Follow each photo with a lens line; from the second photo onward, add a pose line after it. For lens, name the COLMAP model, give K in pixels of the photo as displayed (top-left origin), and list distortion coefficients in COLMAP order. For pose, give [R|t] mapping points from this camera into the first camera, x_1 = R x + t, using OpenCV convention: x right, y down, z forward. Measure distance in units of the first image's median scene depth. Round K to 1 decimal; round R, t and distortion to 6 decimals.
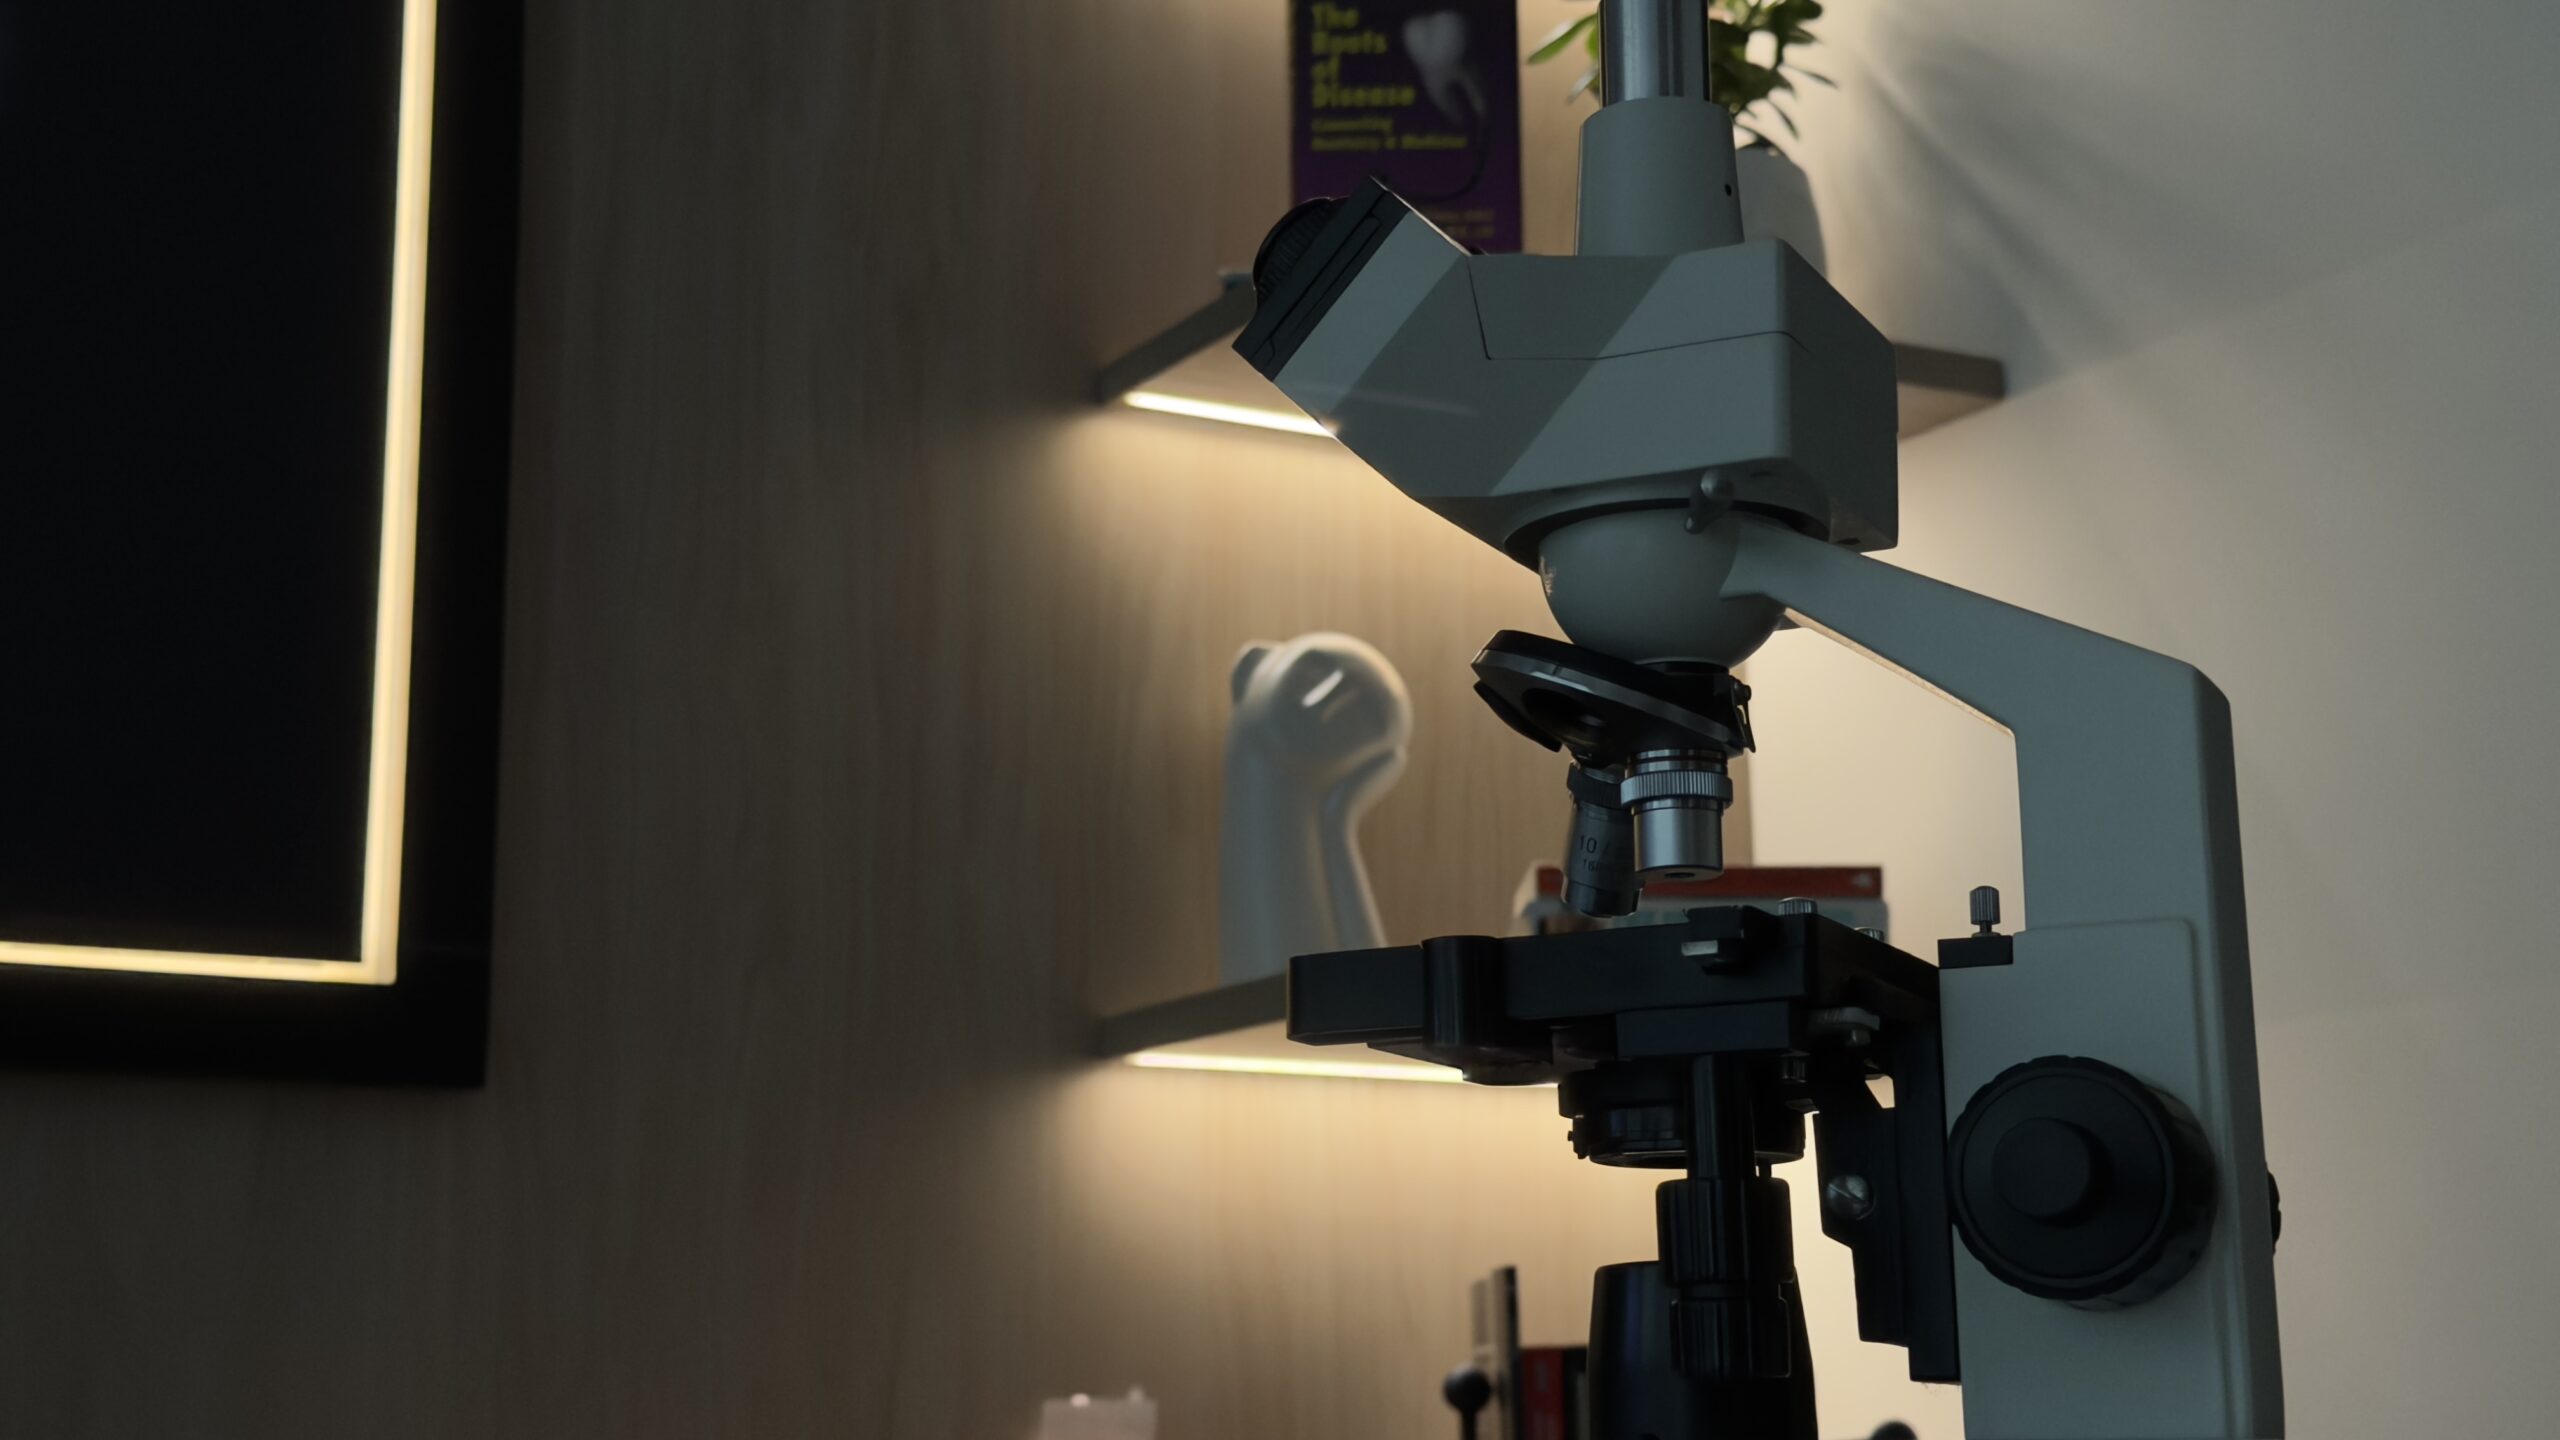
lens RADIAL K [[3660.8, 0, 1280.3], [0, 3660.8, 720.9], [0, 0, 1]] dist [0.173508, 0.000000]
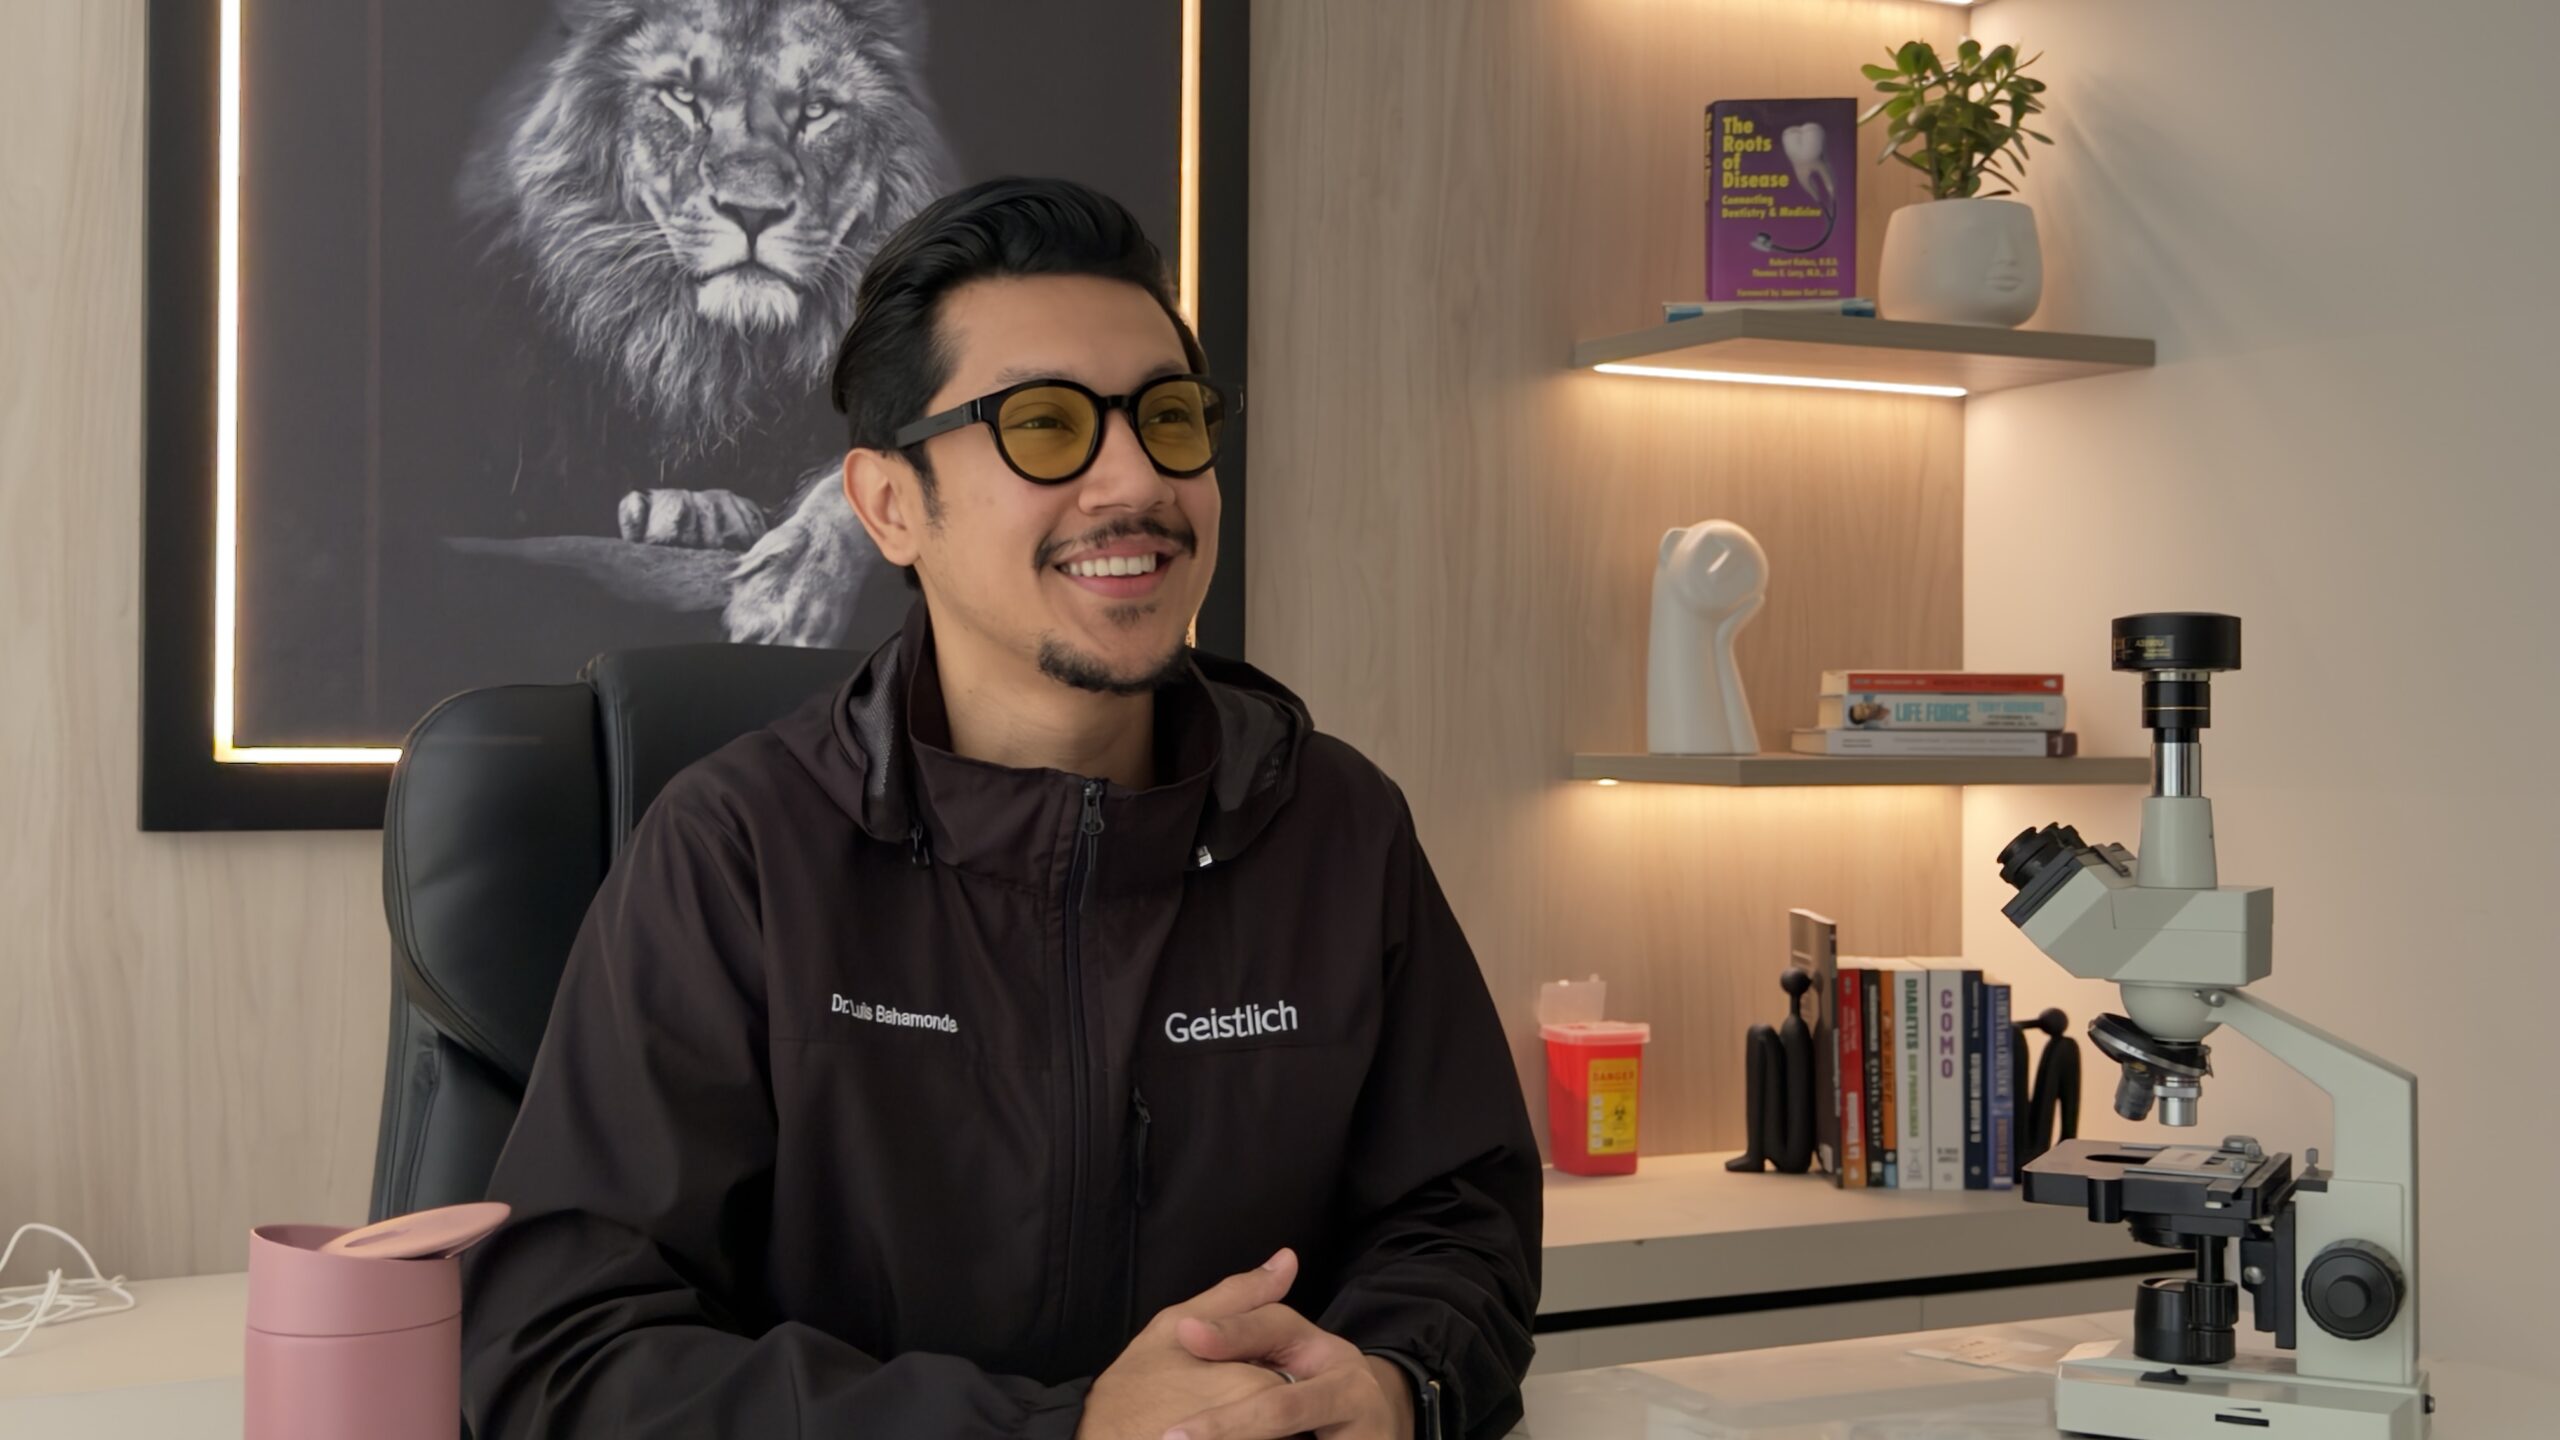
lens RADIAL K [[2960.0, 0, 1278.7], [0, 2960.0, 720.6], [0, 0, 1]] dist [0.128232, 0.000000]
pose [[0.999555, 0.011912, -0.027346, -0.143916], [-0.005988, 0.978266, 0.207268, -0.207575], [0.029220, -0.207012, 0.977902, -0.301221]]
